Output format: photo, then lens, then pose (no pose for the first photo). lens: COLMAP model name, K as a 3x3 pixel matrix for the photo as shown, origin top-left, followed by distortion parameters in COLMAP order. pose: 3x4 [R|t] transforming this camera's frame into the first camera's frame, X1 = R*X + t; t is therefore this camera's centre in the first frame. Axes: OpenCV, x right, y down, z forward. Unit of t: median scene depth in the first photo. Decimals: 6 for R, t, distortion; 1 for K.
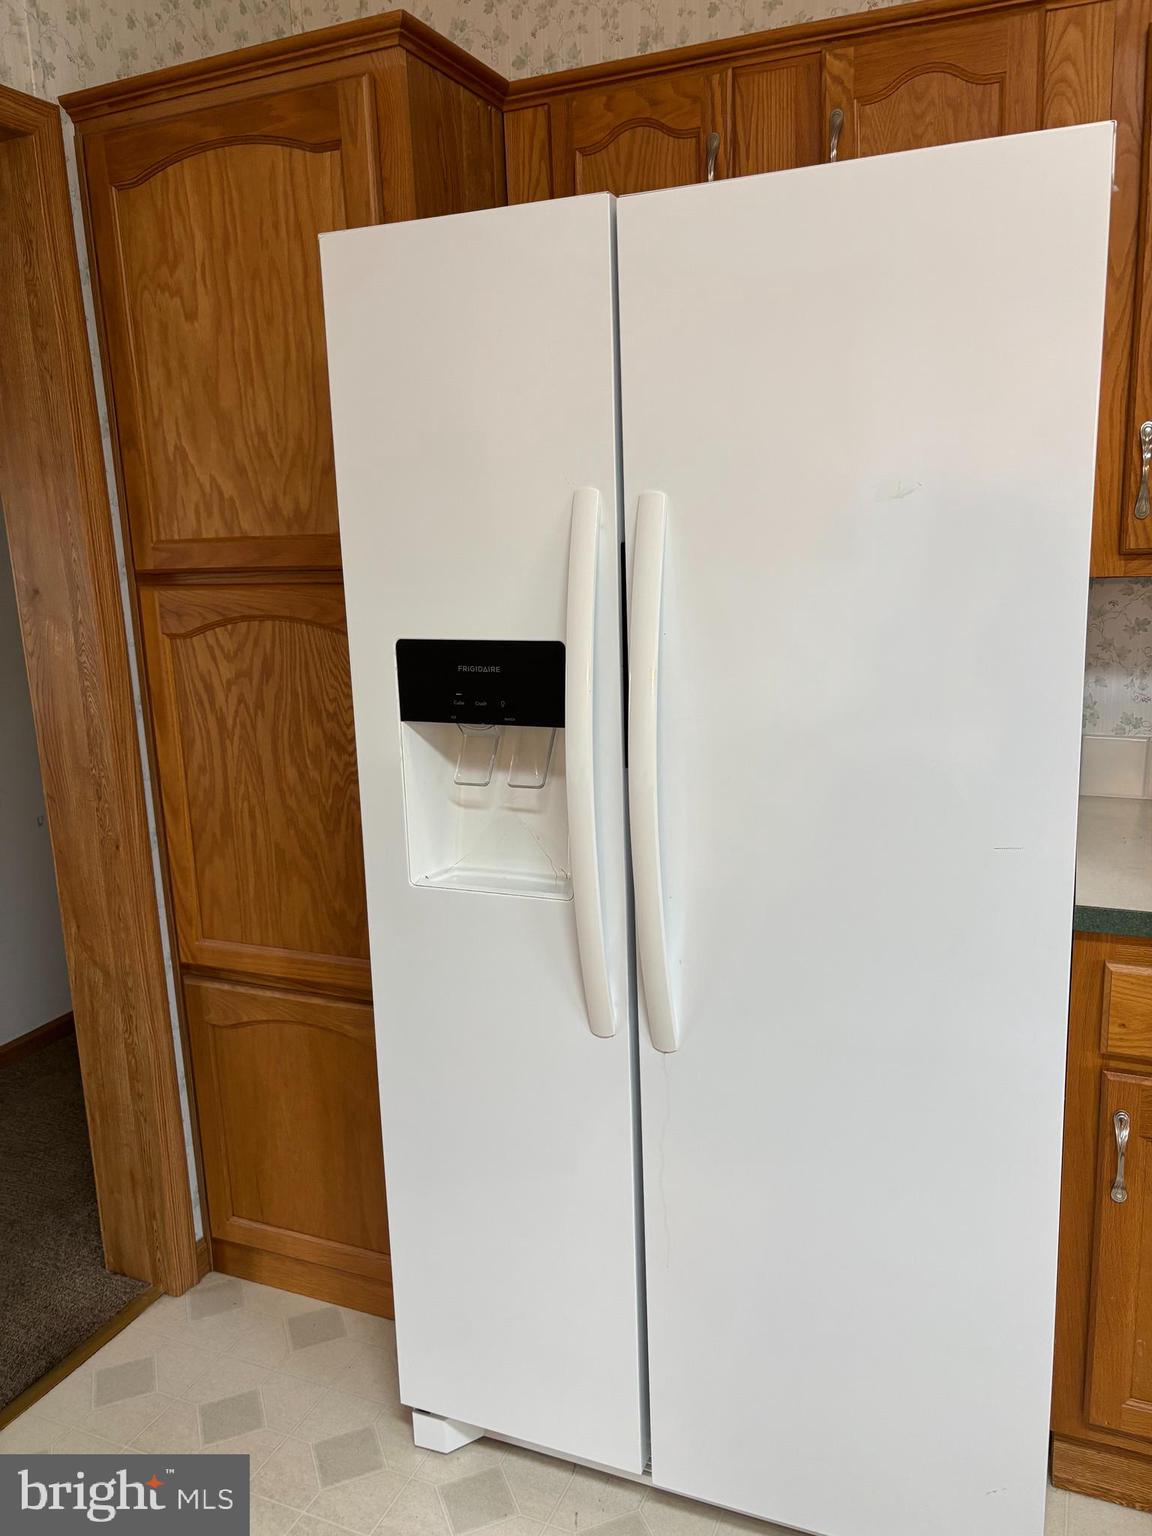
lens RADIAL K [[1154.9, 0, 577.3], [0, 1154.9, 770.9], [0, 0, 1]] dist [0.041280, -0.036376]
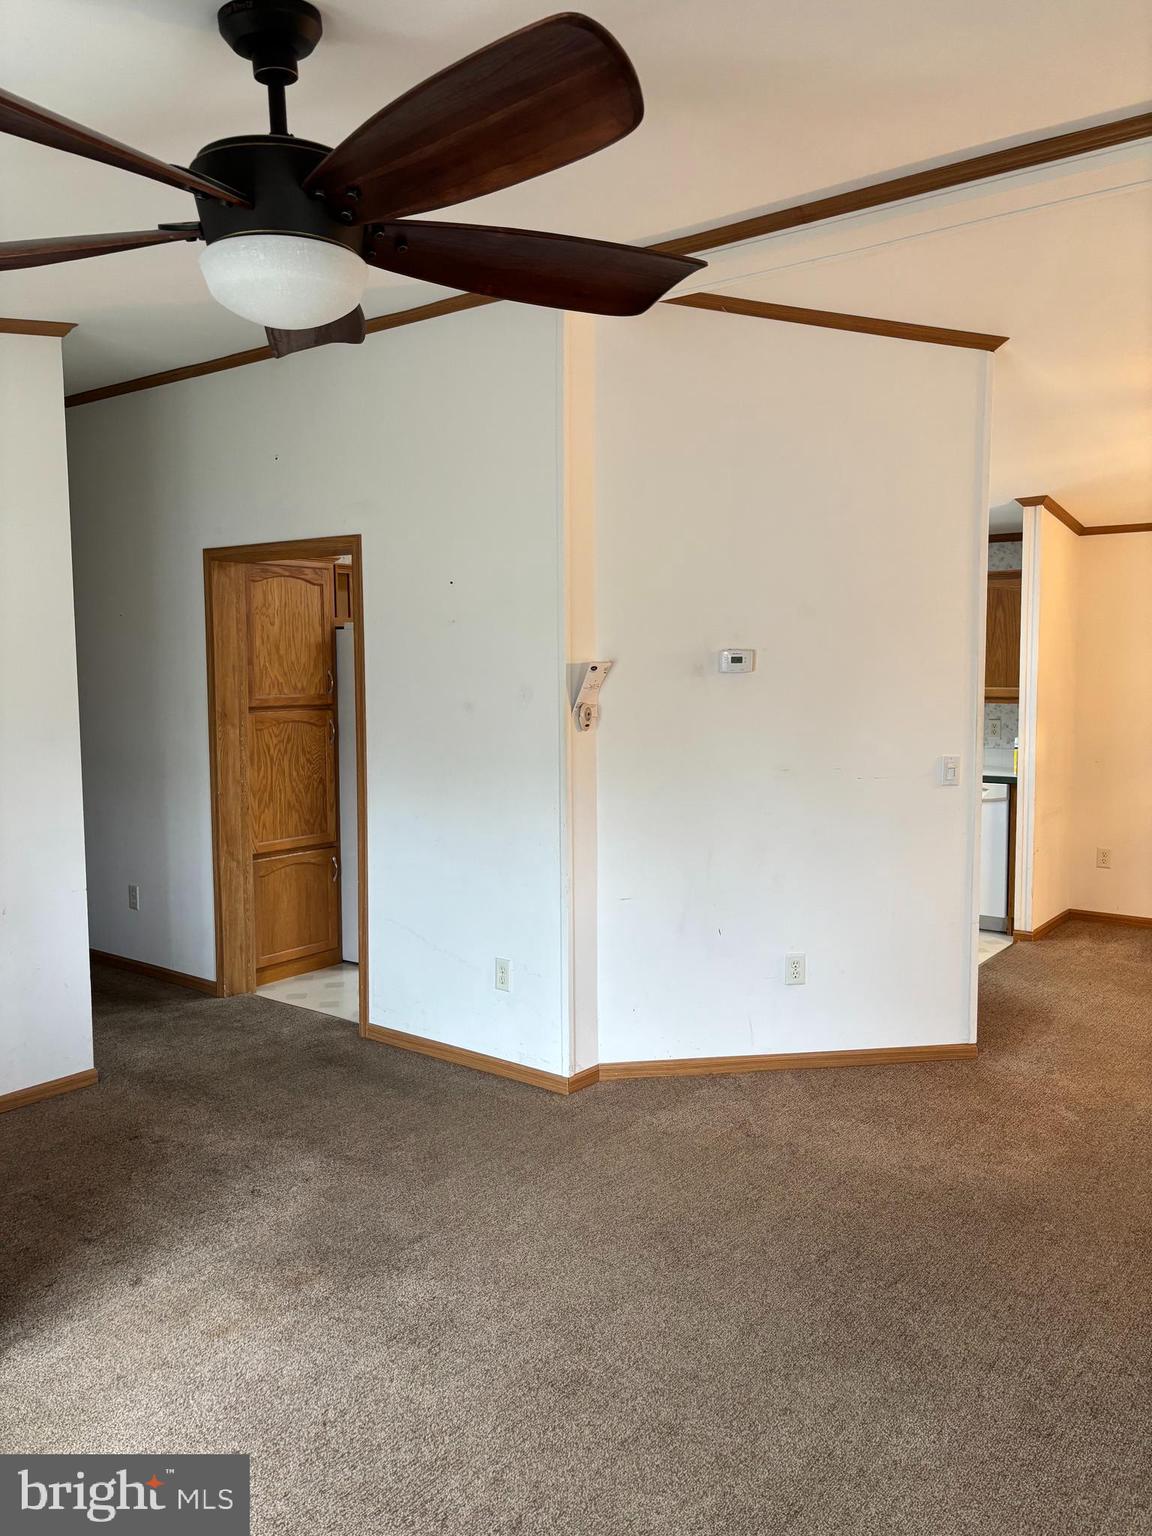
lens RADIAL K [[1154.9, 0, 574.6], [0, 1154.9, 766.8], [0, 0, 1]] dist [0.041280, -0.036376]
pose [[0.224079, -0.049446, 0.973316, -2.925812], [0.192628, 0.981256, 0.005502, 0.104479], [-0.955344, 0.186255, 0.229404, -0.359395]]
